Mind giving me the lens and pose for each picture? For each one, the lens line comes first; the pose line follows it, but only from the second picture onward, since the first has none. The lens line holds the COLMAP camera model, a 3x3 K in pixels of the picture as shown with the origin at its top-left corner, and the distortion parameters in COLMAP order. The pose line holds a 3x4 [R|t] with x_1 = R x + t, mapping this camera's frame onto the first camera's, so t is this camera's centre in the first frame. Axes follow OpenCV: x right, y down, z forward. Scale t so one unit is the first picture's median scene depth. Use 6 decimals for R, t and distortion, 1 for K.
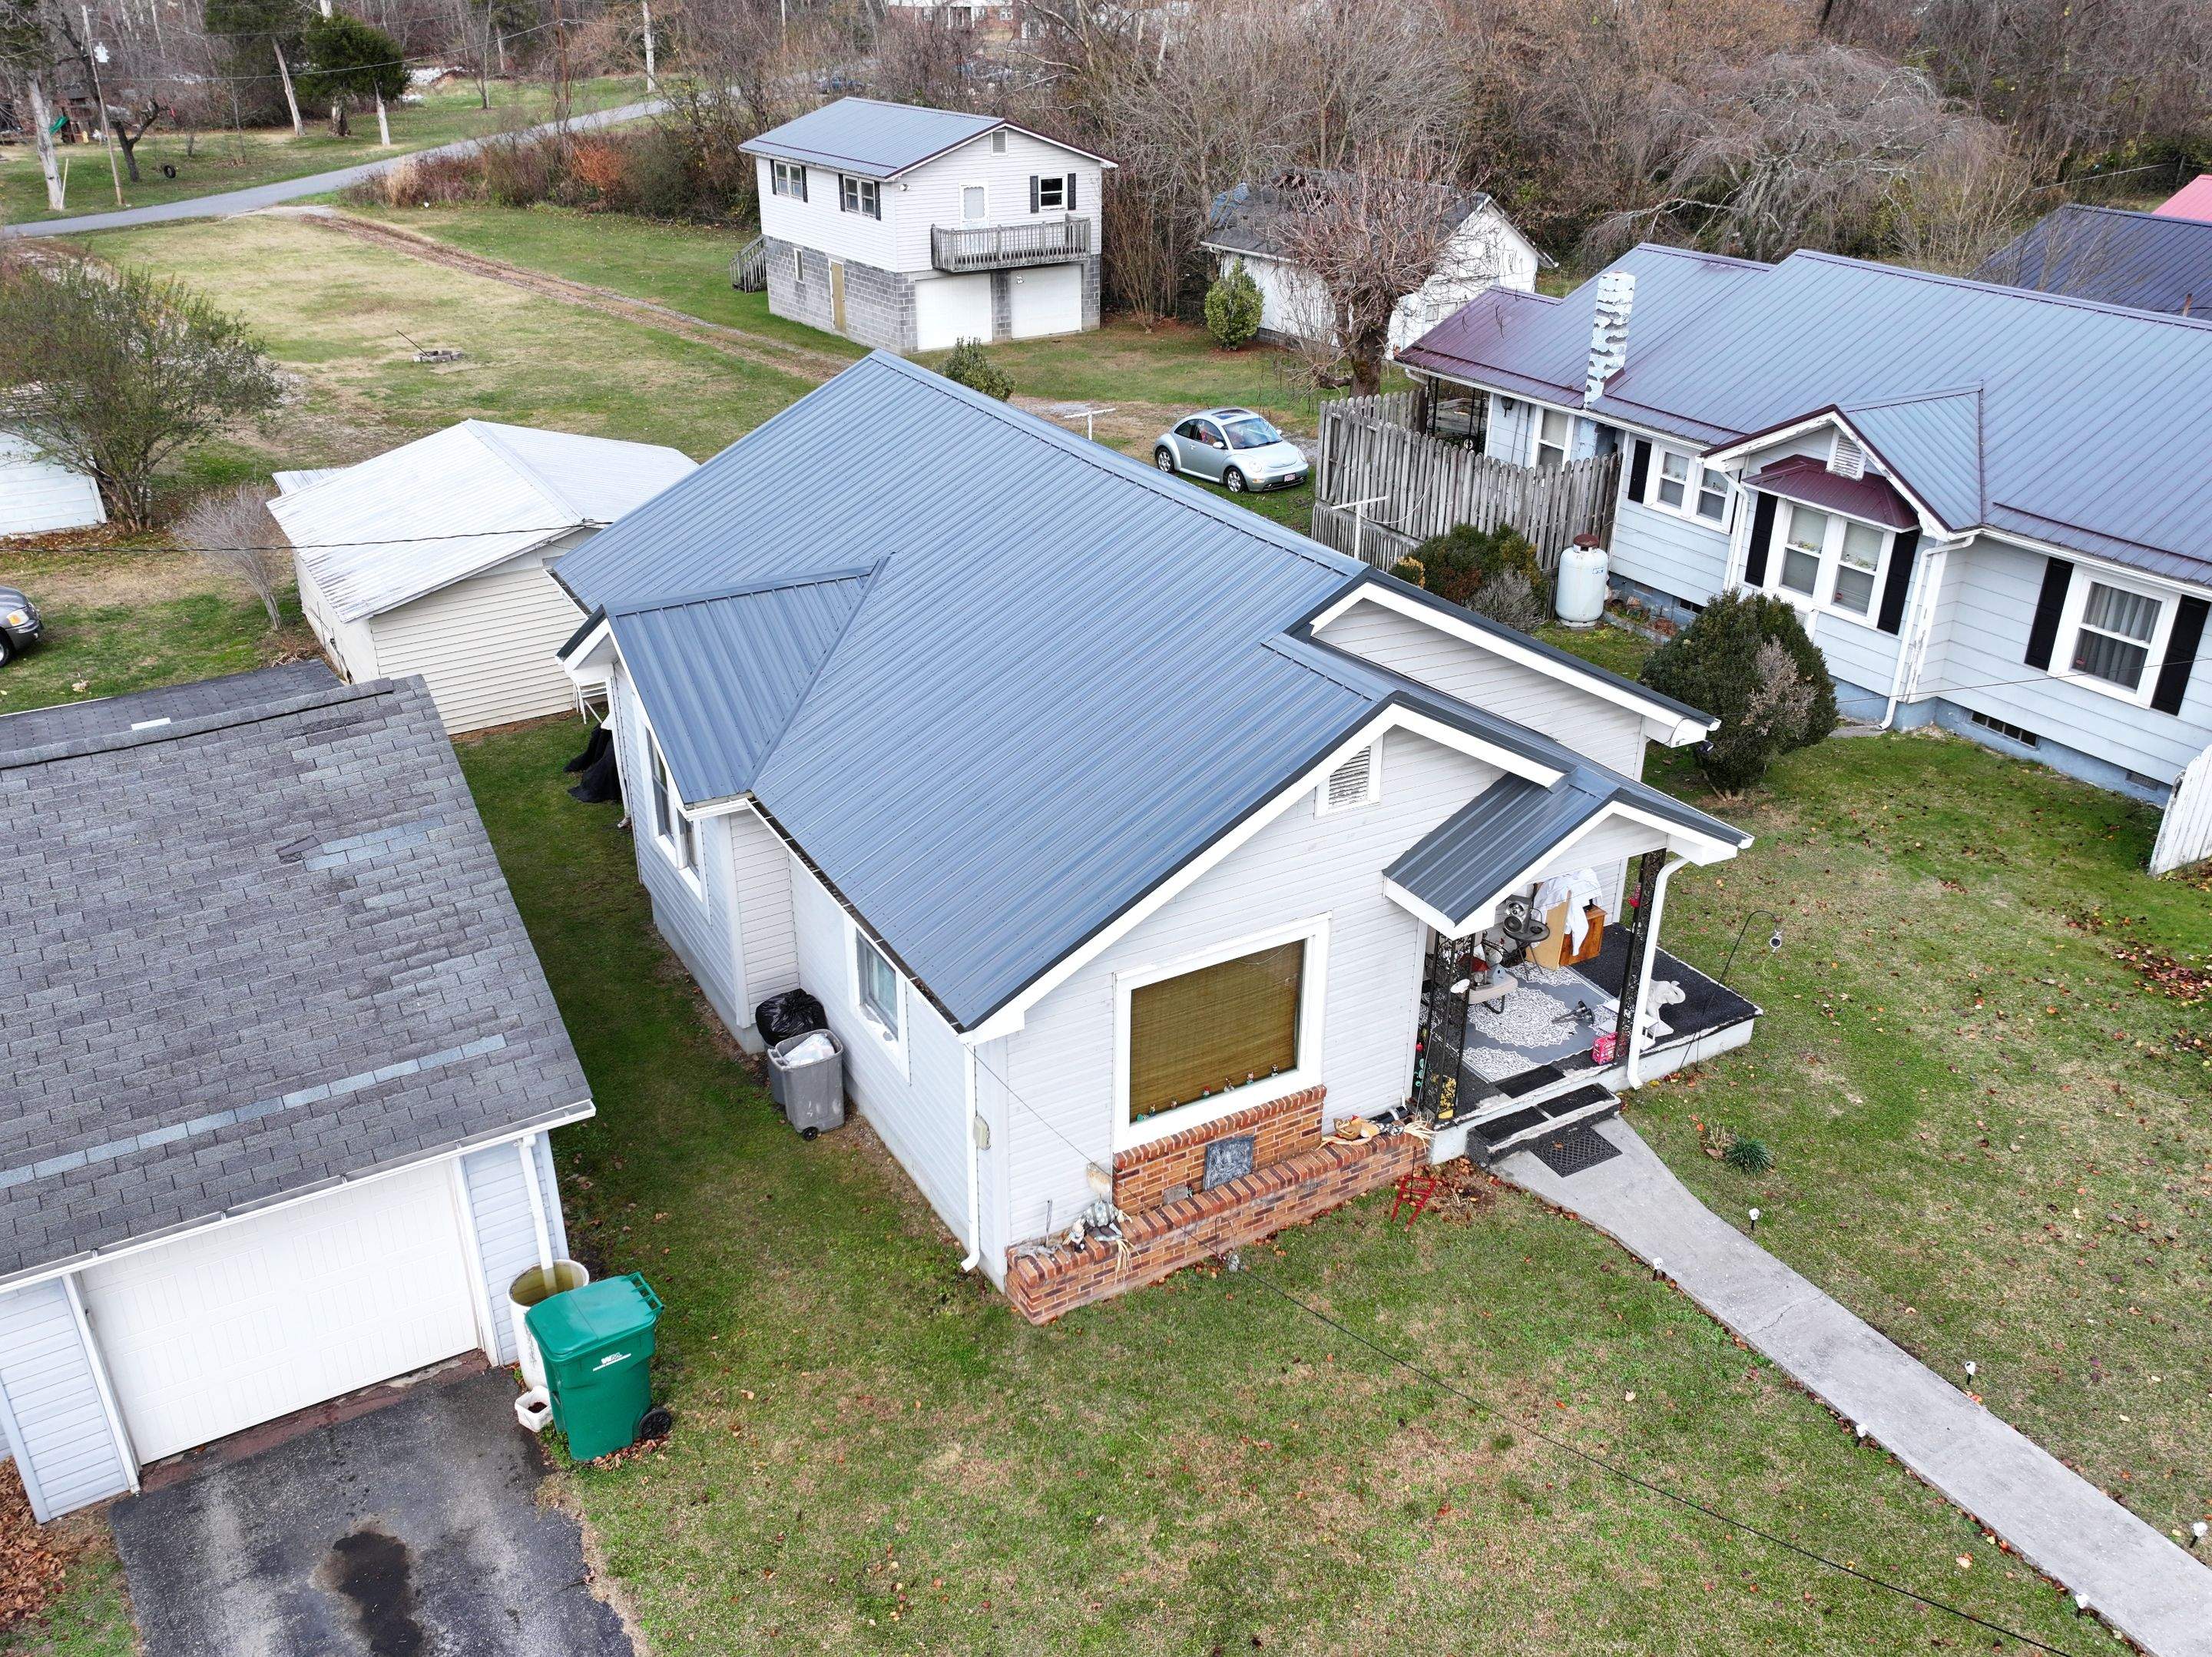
lens RADIAL K [[1774.0, 0, 1108.9], [0, 1774.0, 829.2], [0, 0, 1]] dist [0.000577, 0.010188]
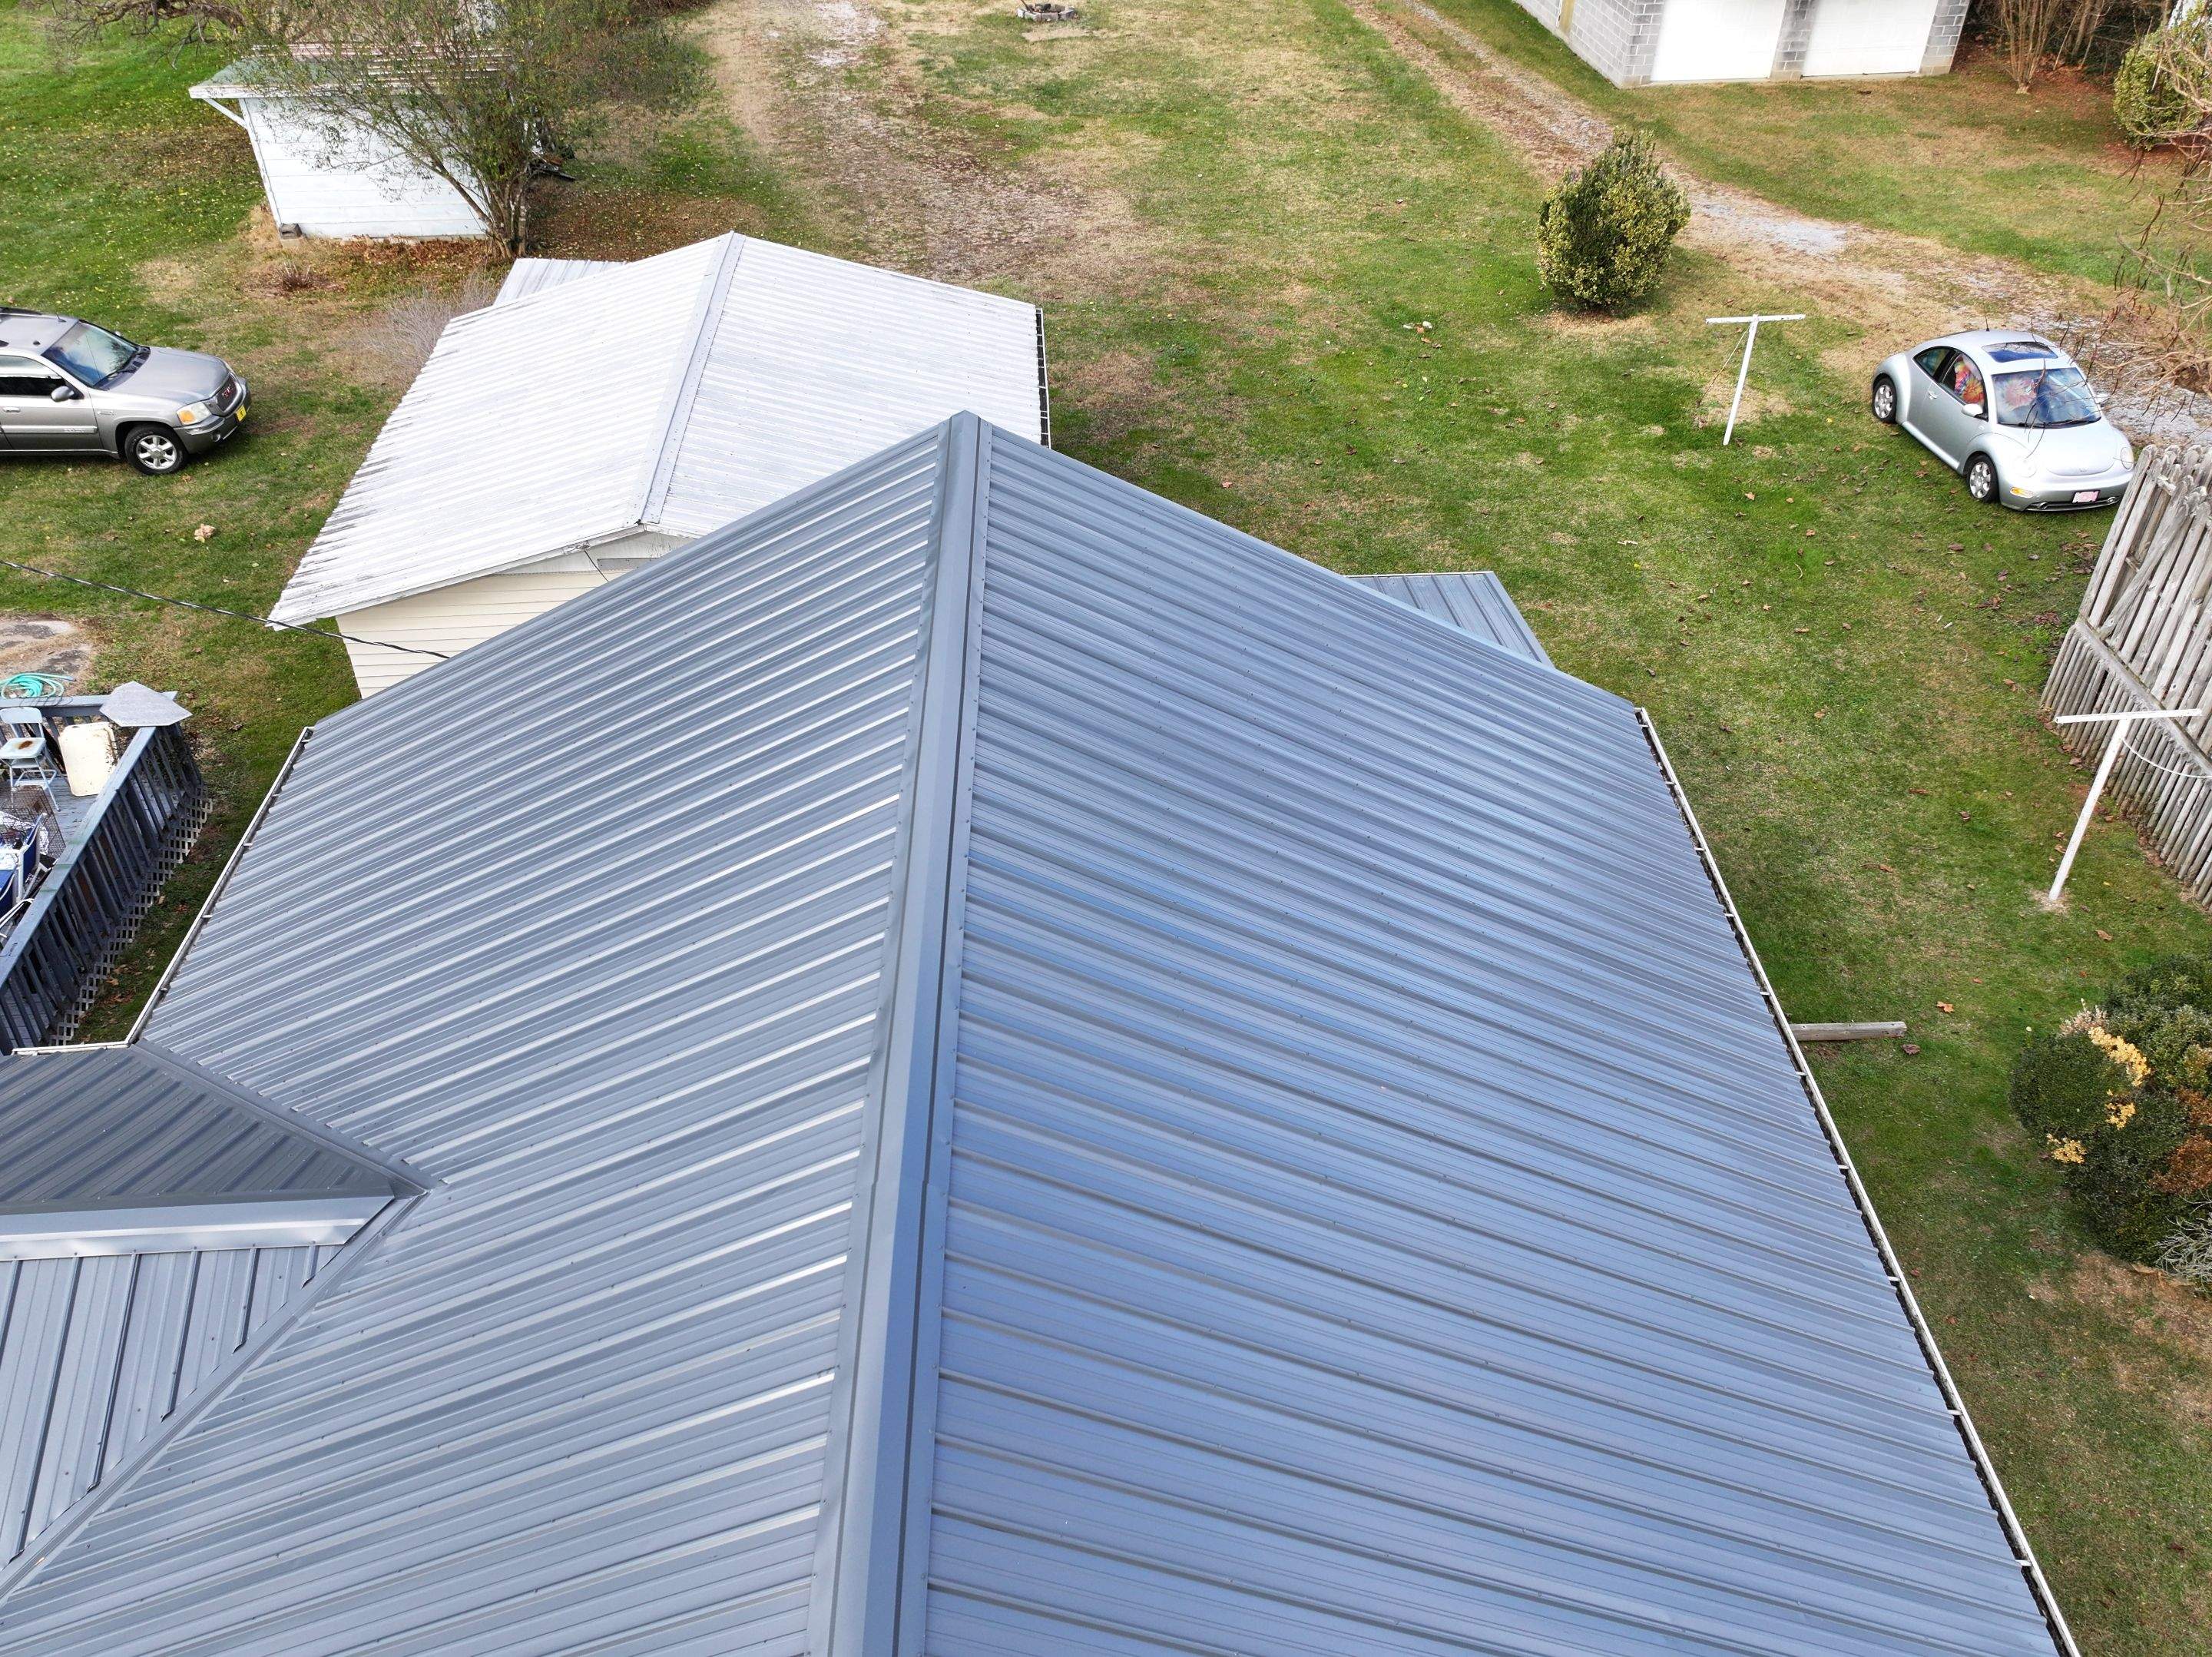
lens RADIAL K [[1774.0, 0, 1104.5], [0, 1774.0, 839.0], [0, 0, 1]] dist [0.000577, 0.010188]
pose [[0.884761, 0.287985, -0.366419, 0.076952], [-0.203940, 0.946200, 0.251226, -0.207668], [0.419055, -0.147547, 0.895892, 0.415885]]
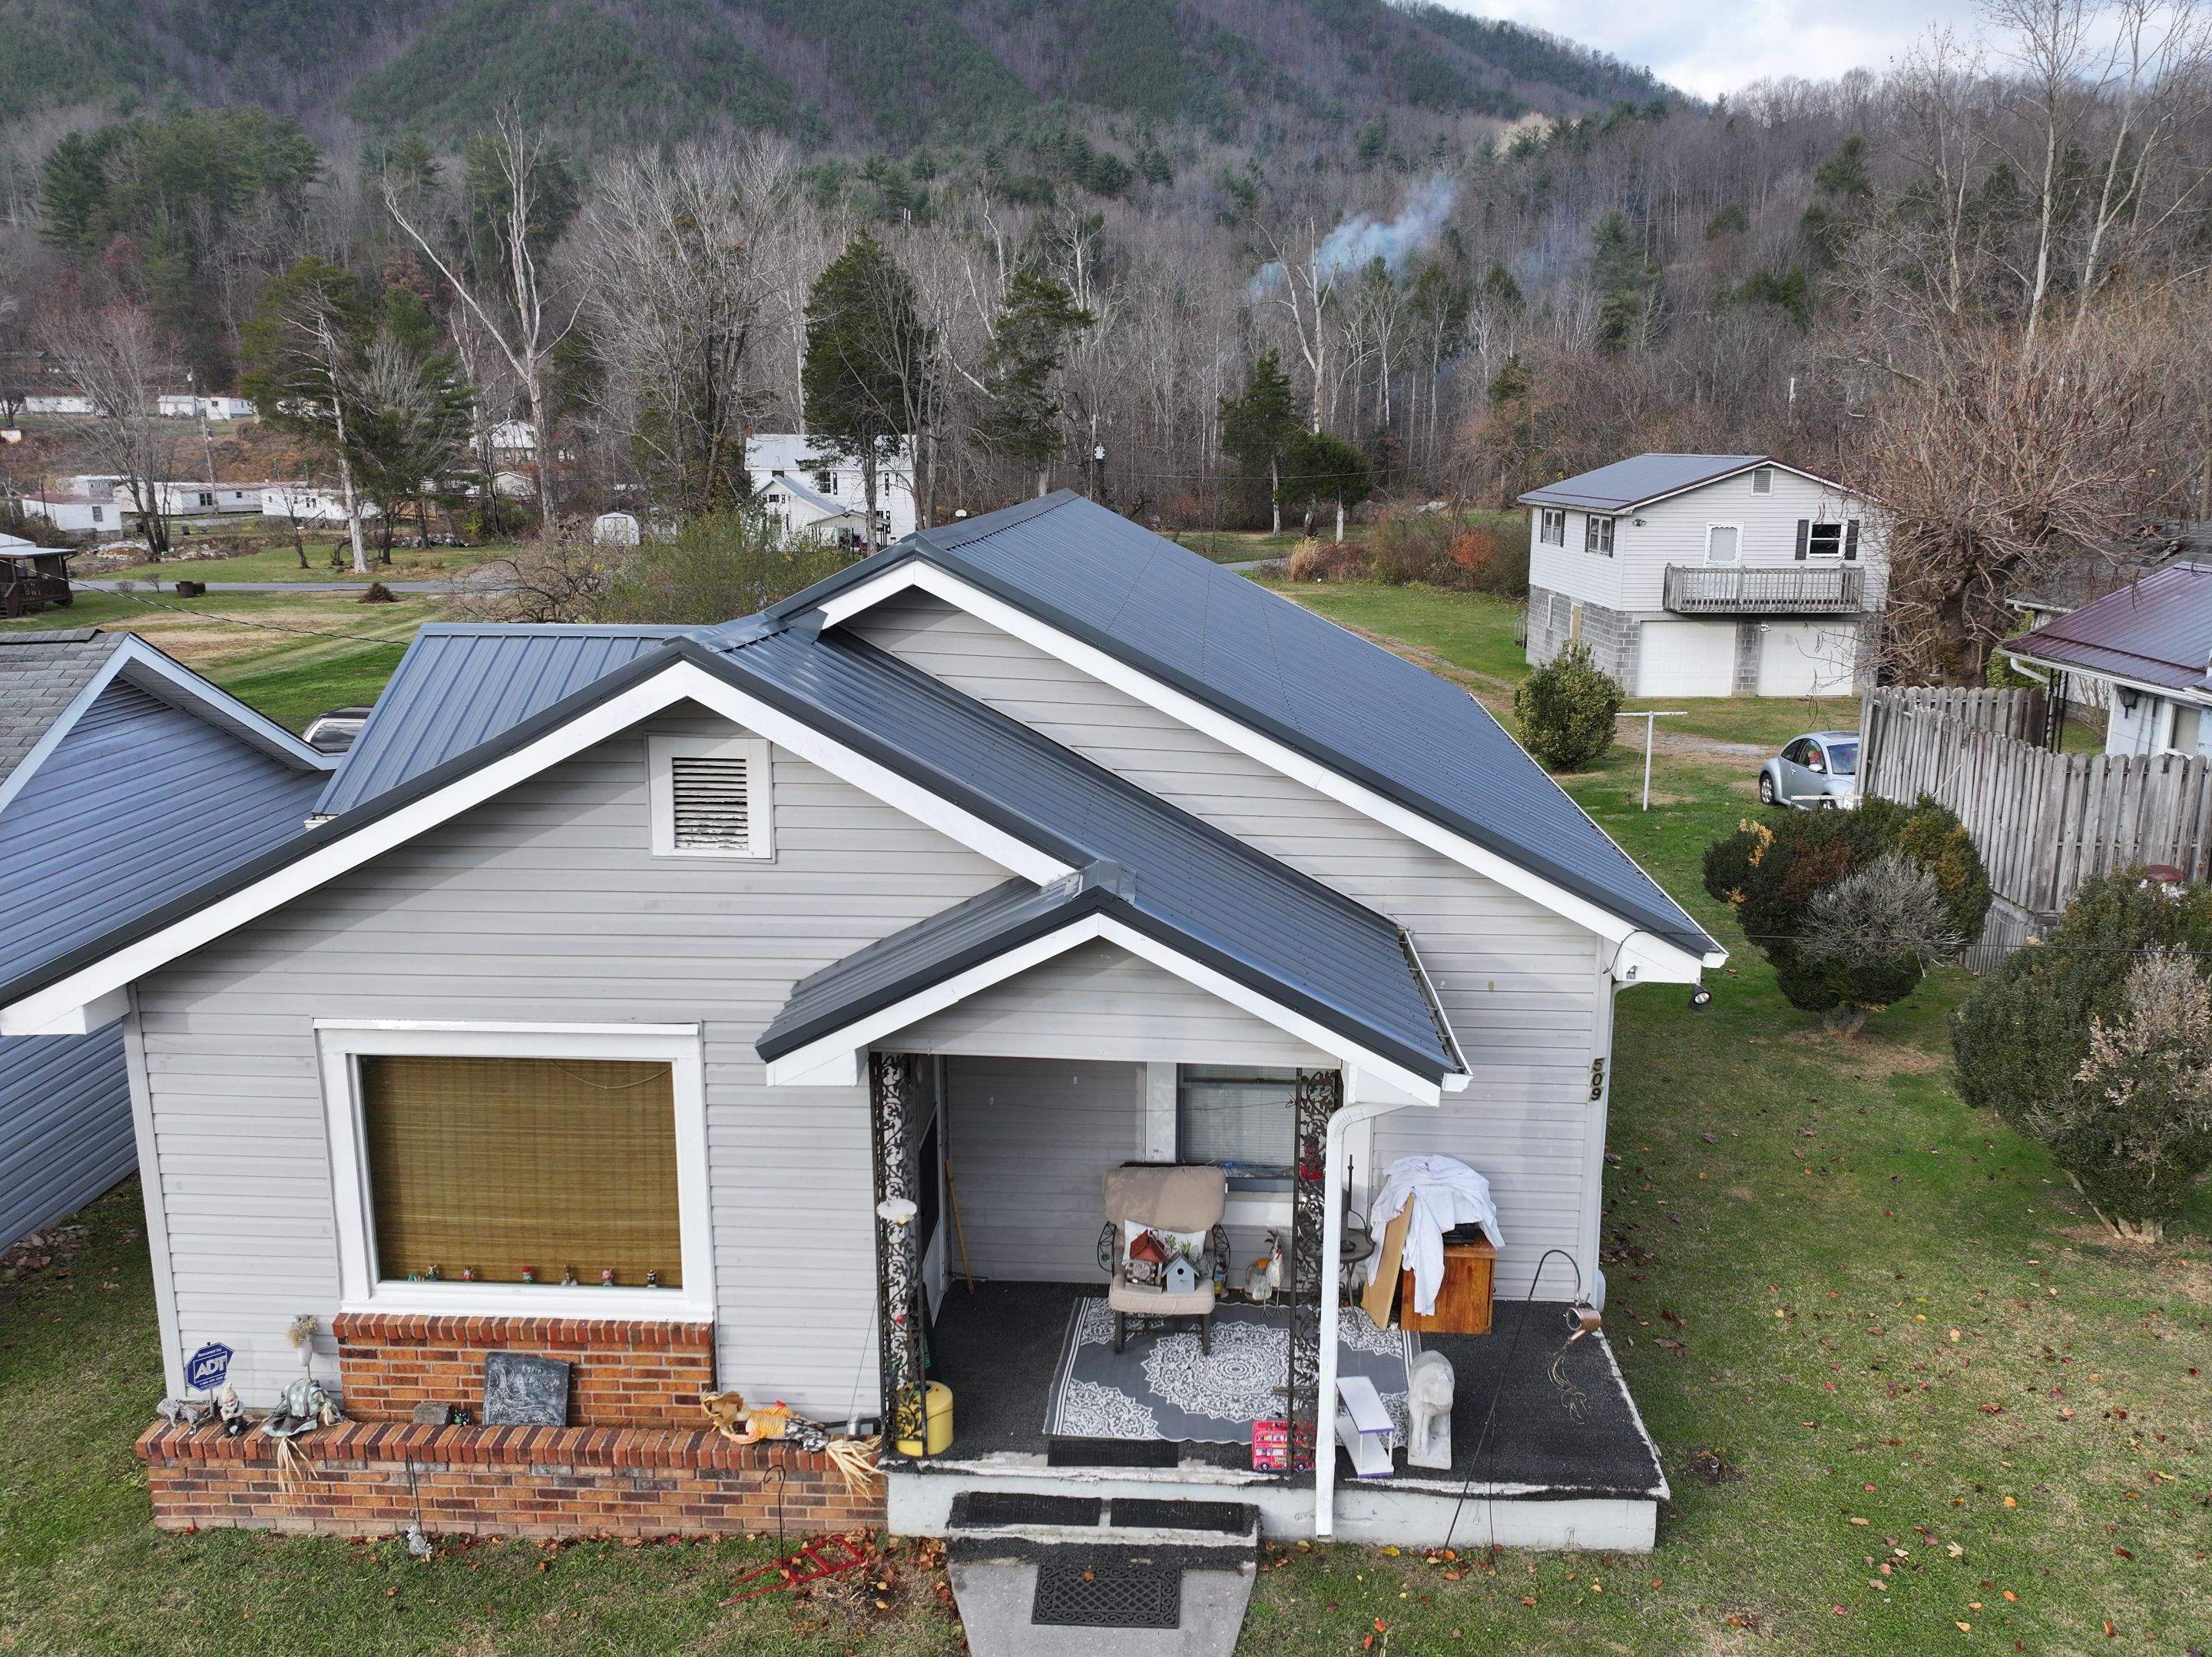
lens RADIAL K [[1774.0, 0, 1107.9], [0, 1774.0, 836.1], [0, 0, 1]] dist [0.000577, 0.010188]
pose [[0.841613, 0.114193, -0.527871, 0.262124], [-0.235999, 0.956899, -0.169262, 0.024776], [0.485790, 0.267030, 0.832288, 0.239411]]
